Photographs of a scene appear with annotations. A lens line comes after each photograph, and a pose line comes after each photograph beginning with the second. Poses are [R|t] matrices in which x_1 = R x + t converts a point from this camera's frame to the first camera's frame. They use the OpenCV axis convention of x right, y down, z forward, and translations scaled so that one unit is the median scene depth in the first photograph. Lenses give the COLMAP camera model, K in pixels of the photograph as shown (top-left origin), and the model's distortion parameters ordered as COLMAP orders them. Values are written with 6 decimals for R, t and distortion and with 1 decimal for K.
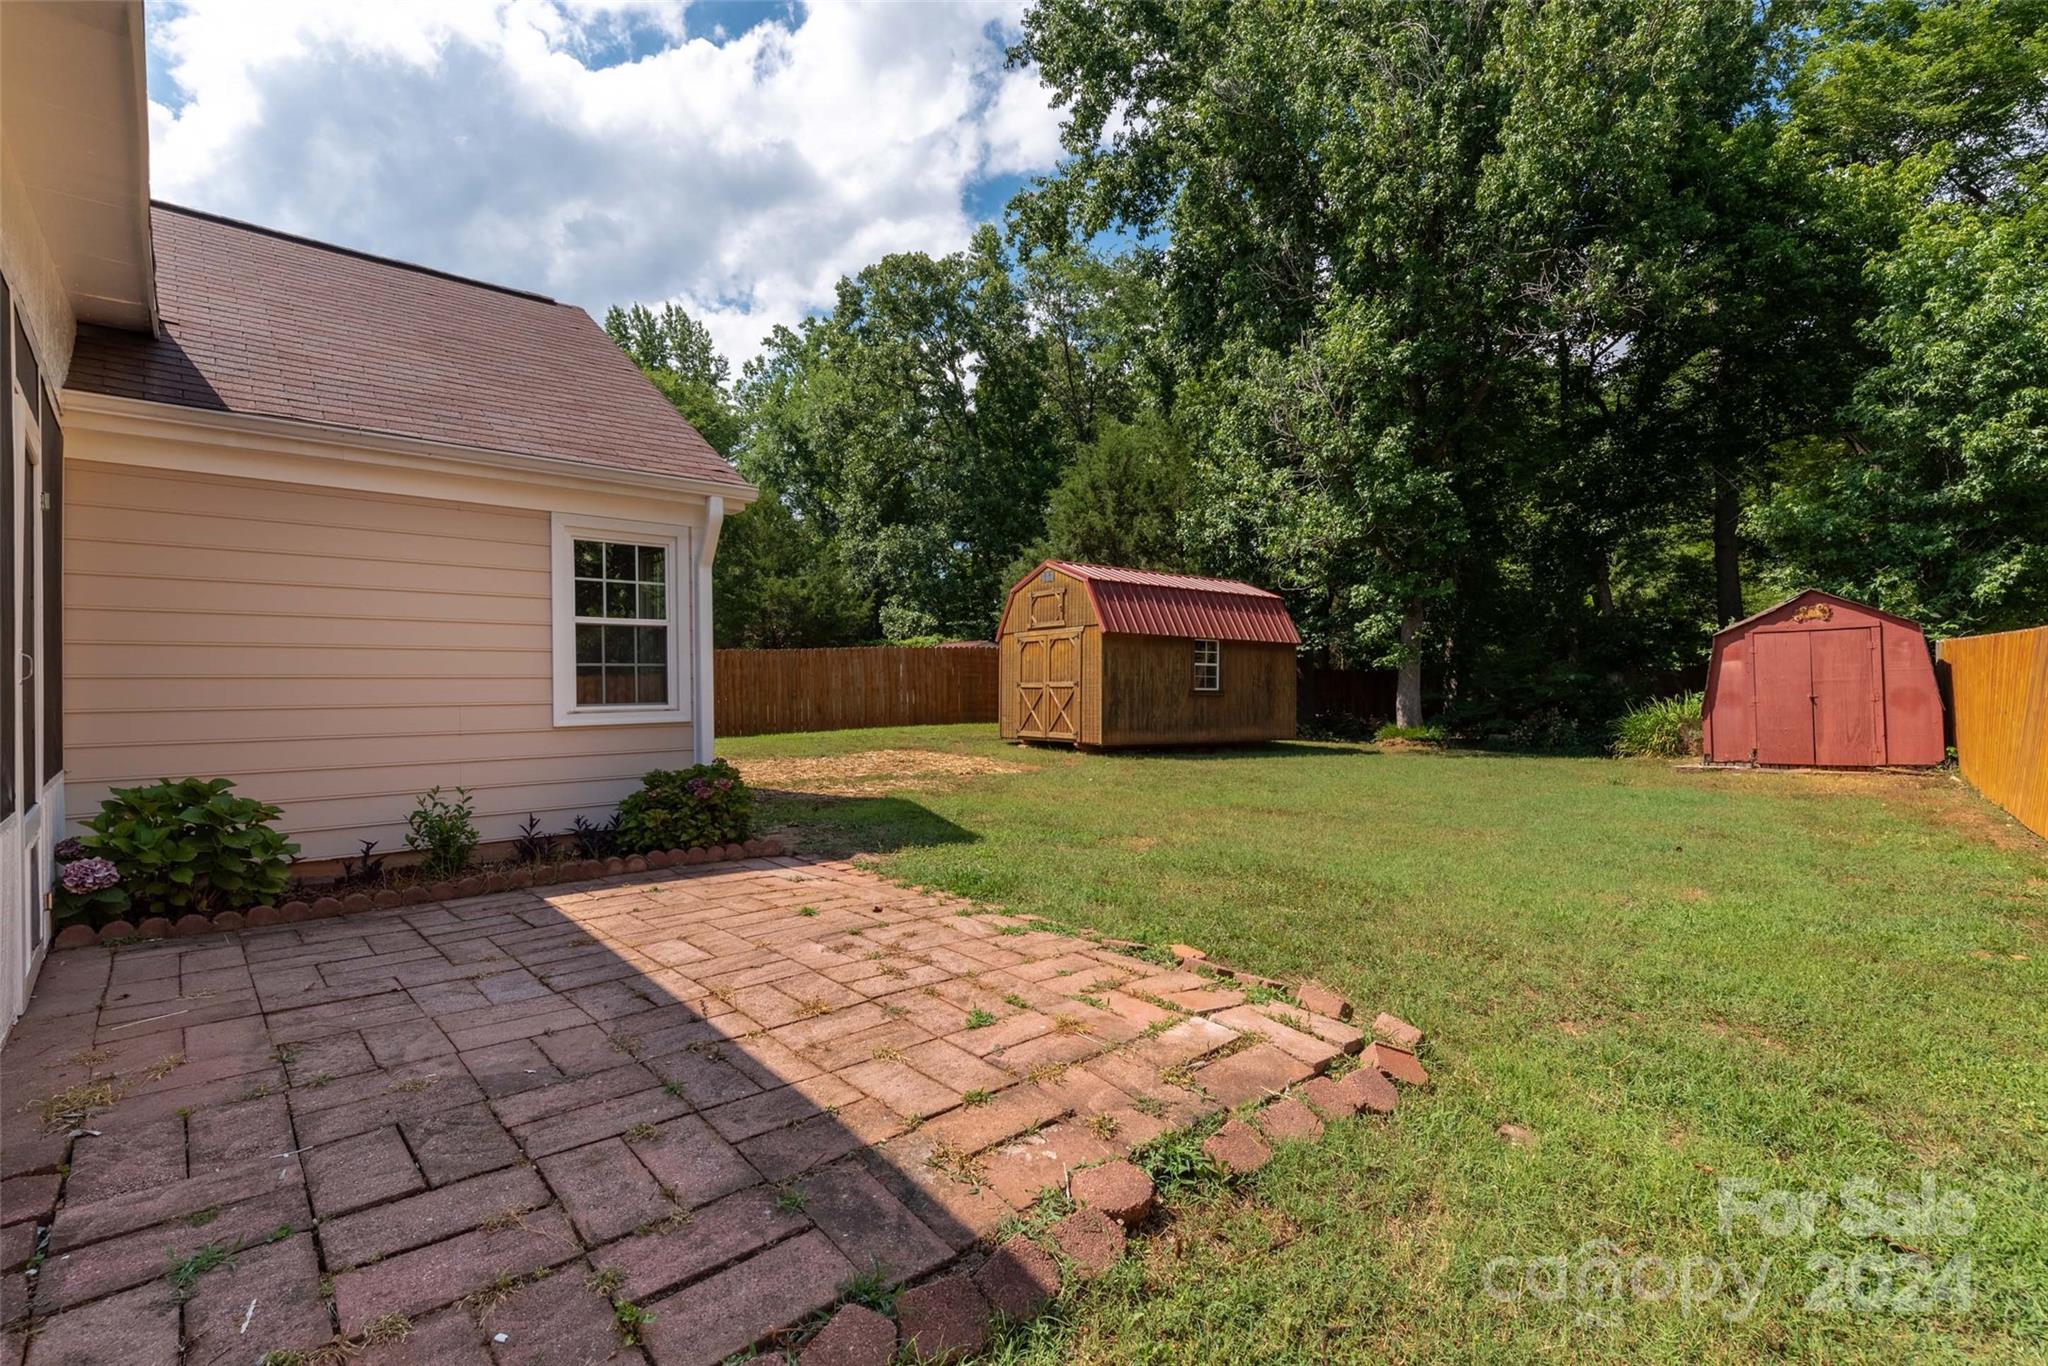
lens RADIAL K [[928.1, 0, 1026.9], [0, 928.1, 685.0], [0, 0, 1]] dist [0.014818, -0.000163]
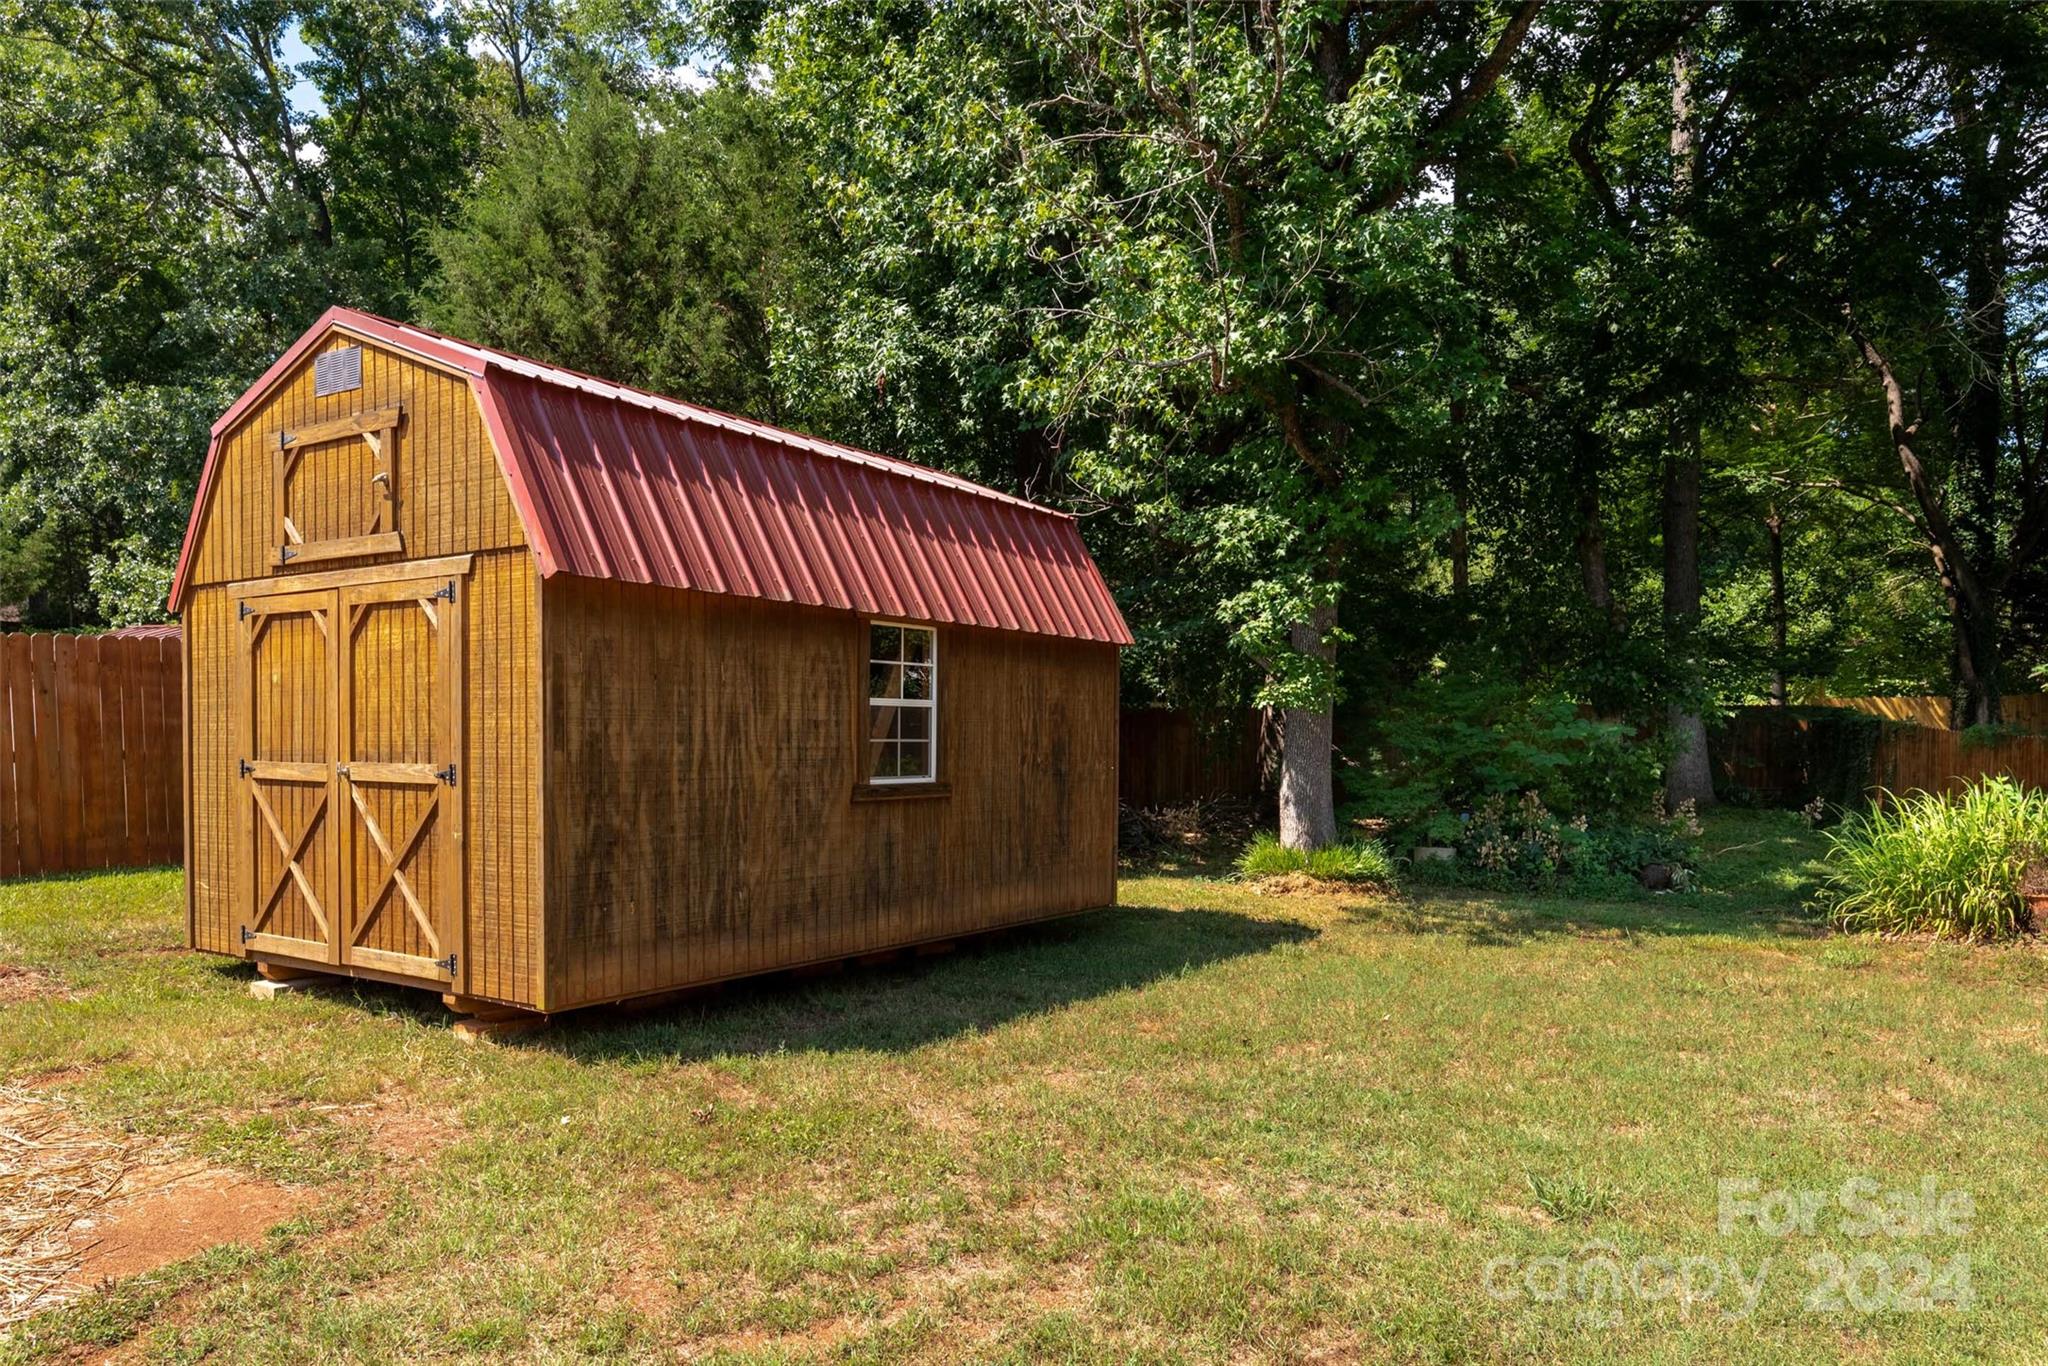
lens RADIAL K [[1383.2, 0, 1015.5], [0, 1383.2, 784.3], [0, 0, 1]] dist [0.008092, 0.003003]
pose [[0.932915, -0.012622, 0.359876, 0.060087], [-0.004794, 0.998862, 0.047462, -0.017247], [-0.360065, -0.046003, 0.931792, 0.555316]]
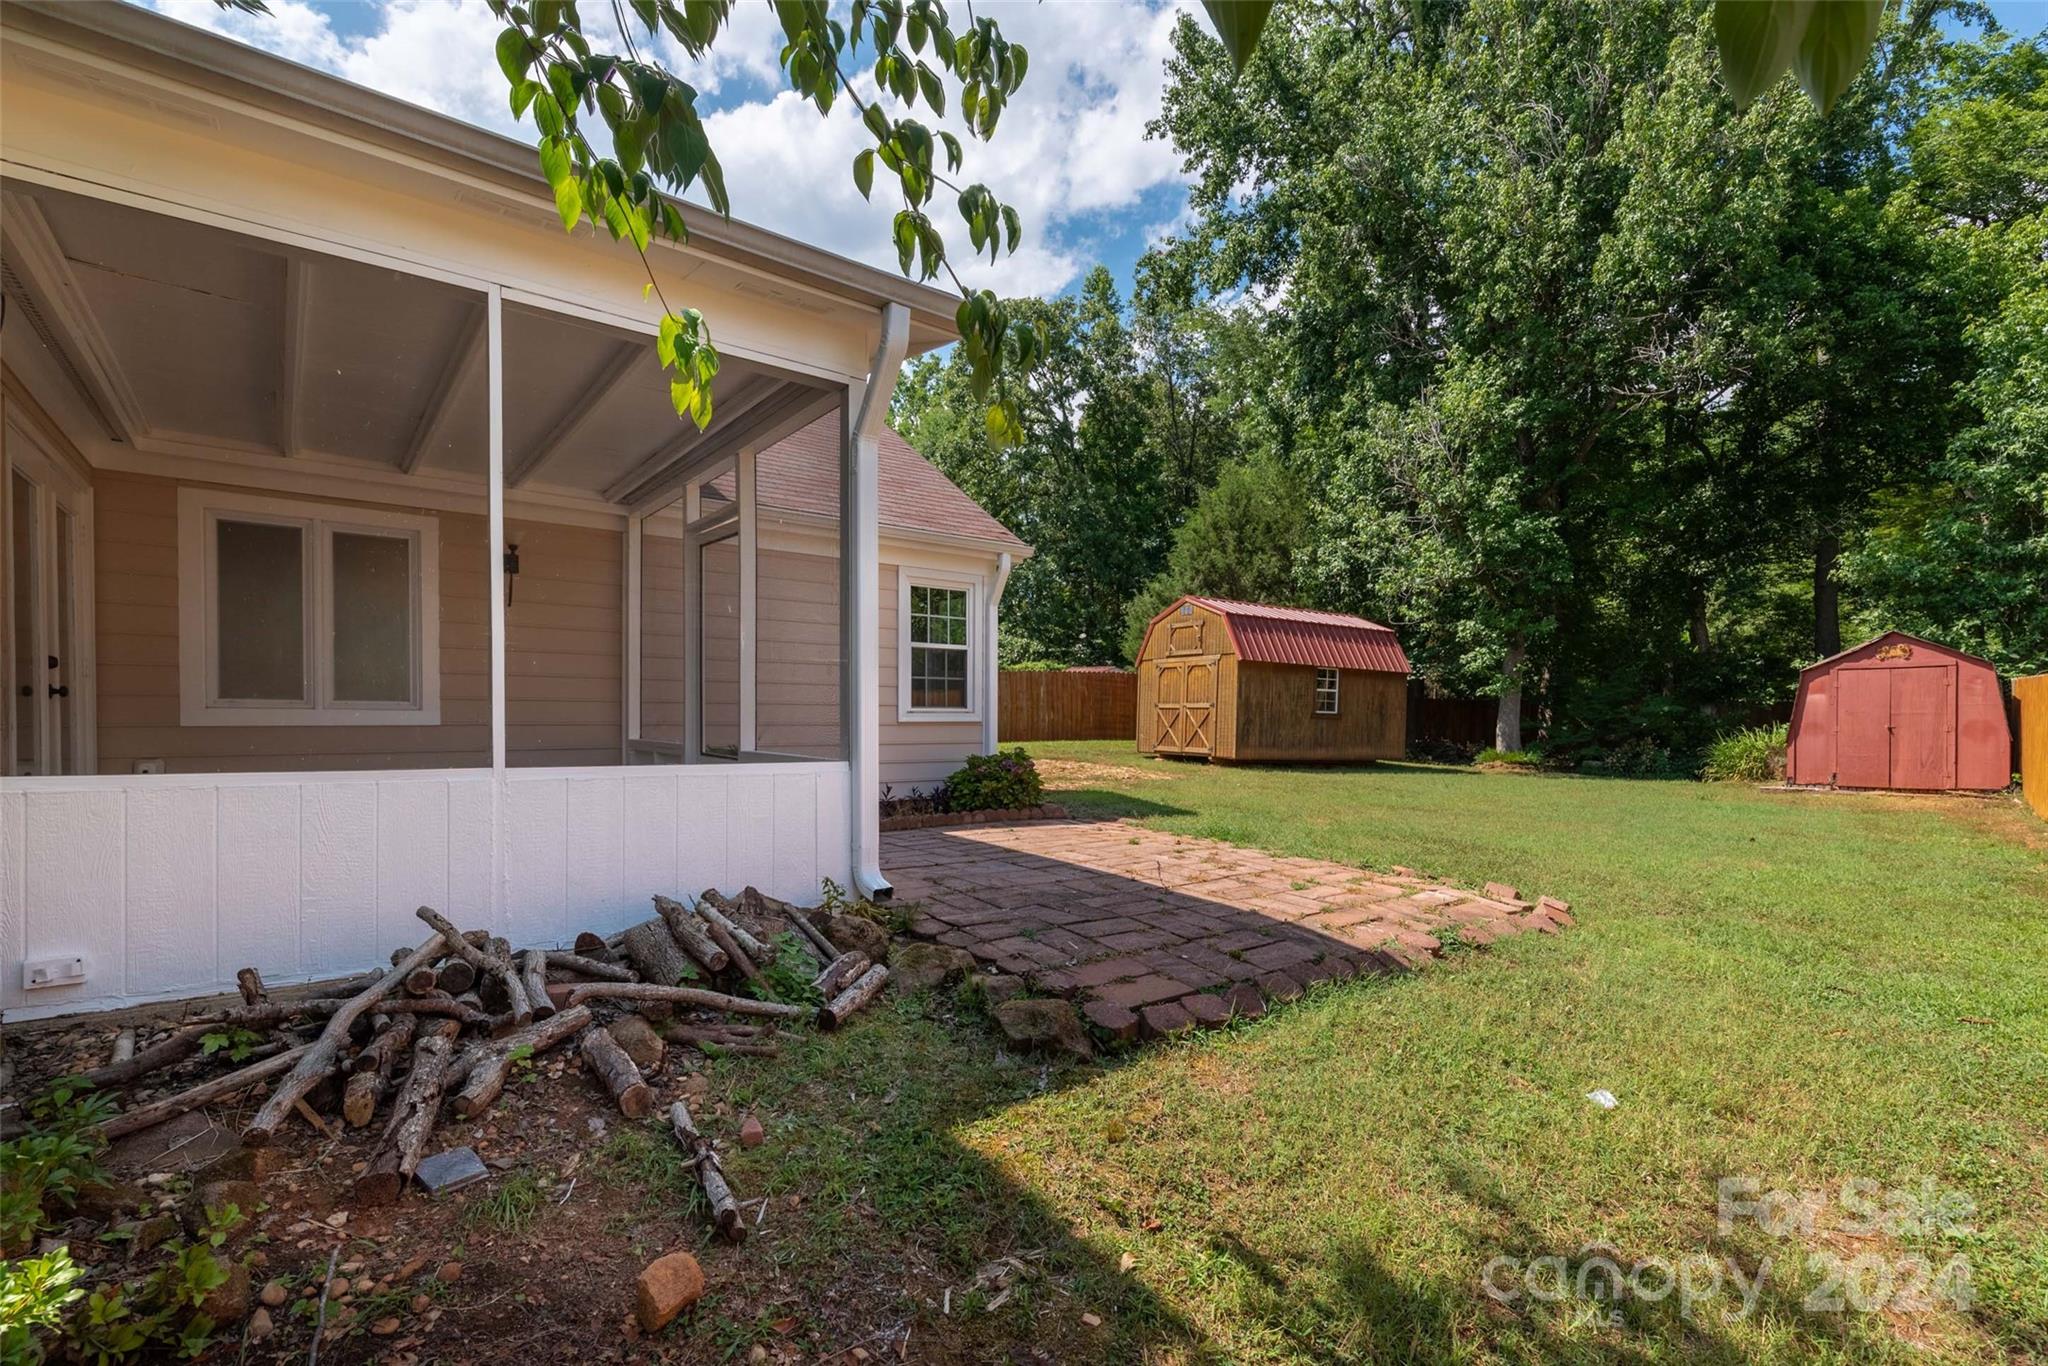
lens RADIAL K [[910.5, 0, 1042.9], [0, 910.5, 737.6], [0, 0, 1]] dist [0.011843, -0.000320]
pose [[0.997564, 0.021027, -0.066505, -0.076362], [-0.019058, 0.999365, 0.030097, 0.008590], [0.067096, -0.028756, 0.997332, -0.126529]]
